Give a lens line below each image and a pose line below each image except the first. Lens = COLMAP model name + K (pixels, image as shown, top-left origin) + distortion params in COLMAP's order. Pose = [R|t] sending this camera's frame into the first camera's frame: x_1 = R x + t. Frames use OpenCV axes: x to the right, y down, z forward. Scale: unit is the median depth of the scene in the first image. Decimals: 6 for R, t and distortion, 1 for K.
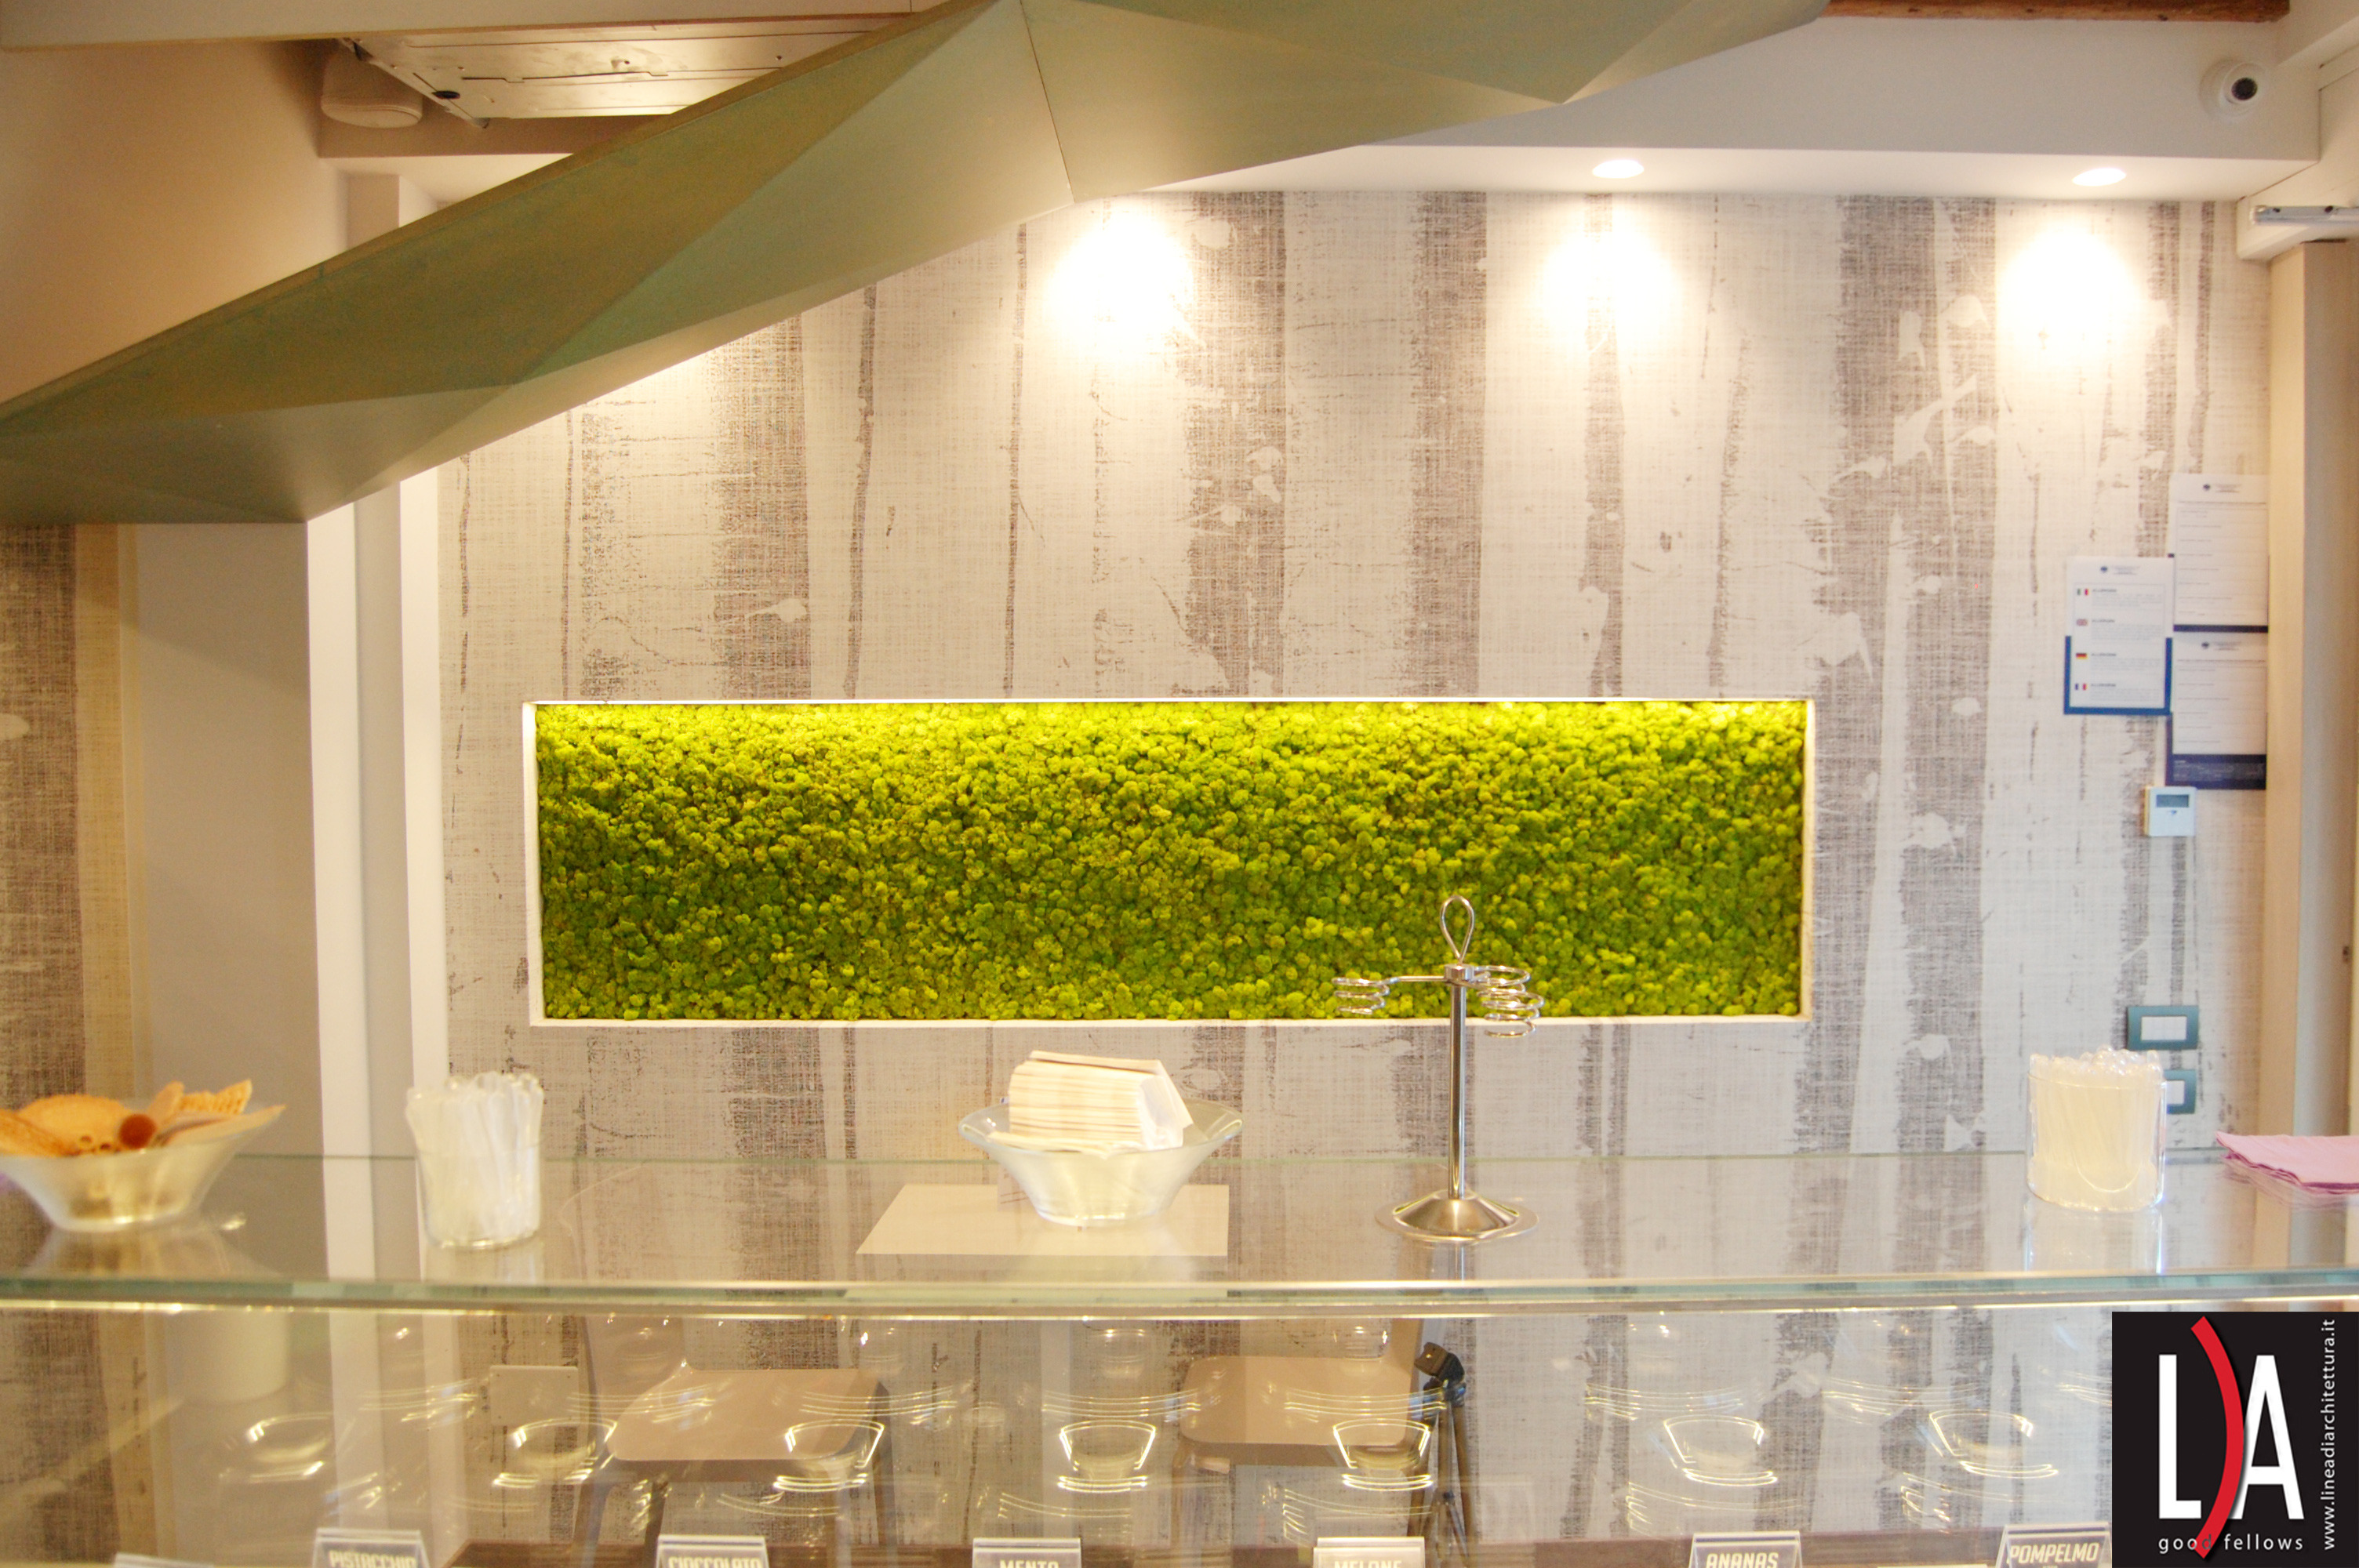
lens RADIAL K [[1835.9, 0, 1227.1], [0, 1835.9, 789.3], [0, 0, 1]] dist [-0.098111, 0.040283]
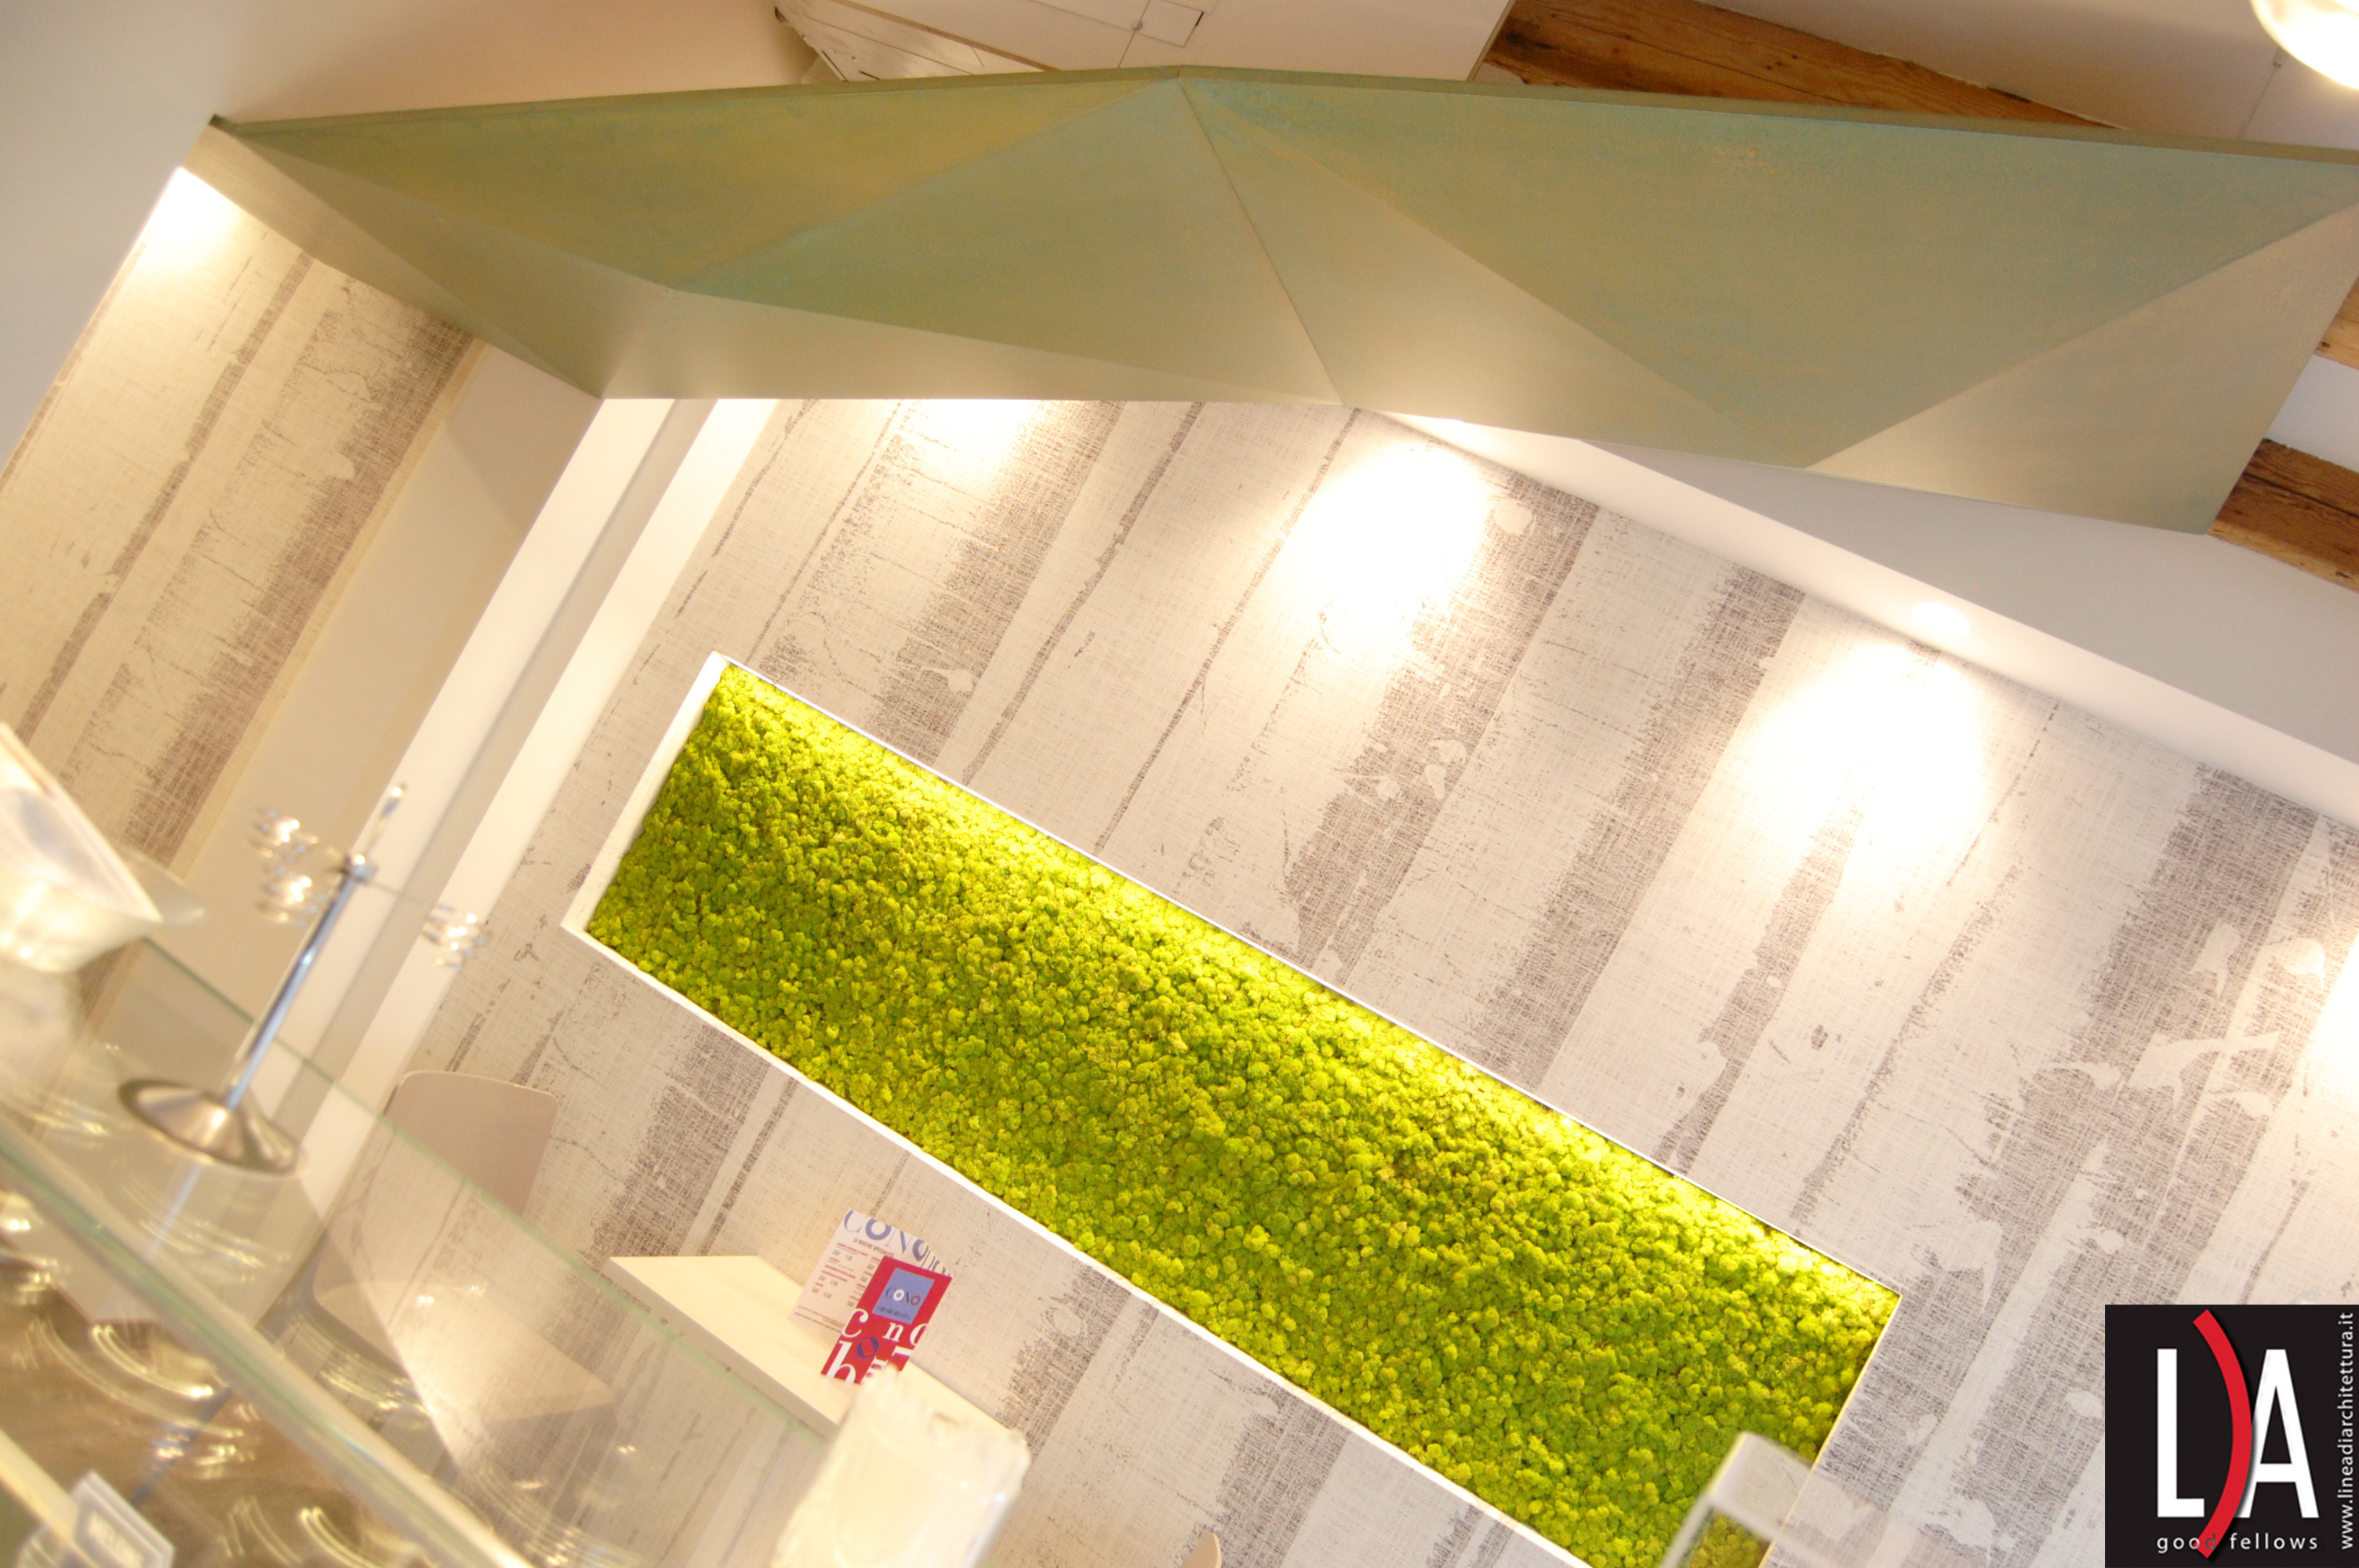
lens RADIAL K [[1835.9, 0, 1227.1], [0, 1835.9, 789.3], [0, 0, 1]] dist [-0.098111, 0.040283]
pose [[0.833751, 0.429153, -0.347401, 0.249310], [-0.489032, 0.866070, -0.103782, -0.014128], [0.256335, 0.256418, 0.931956, 0.117194]]
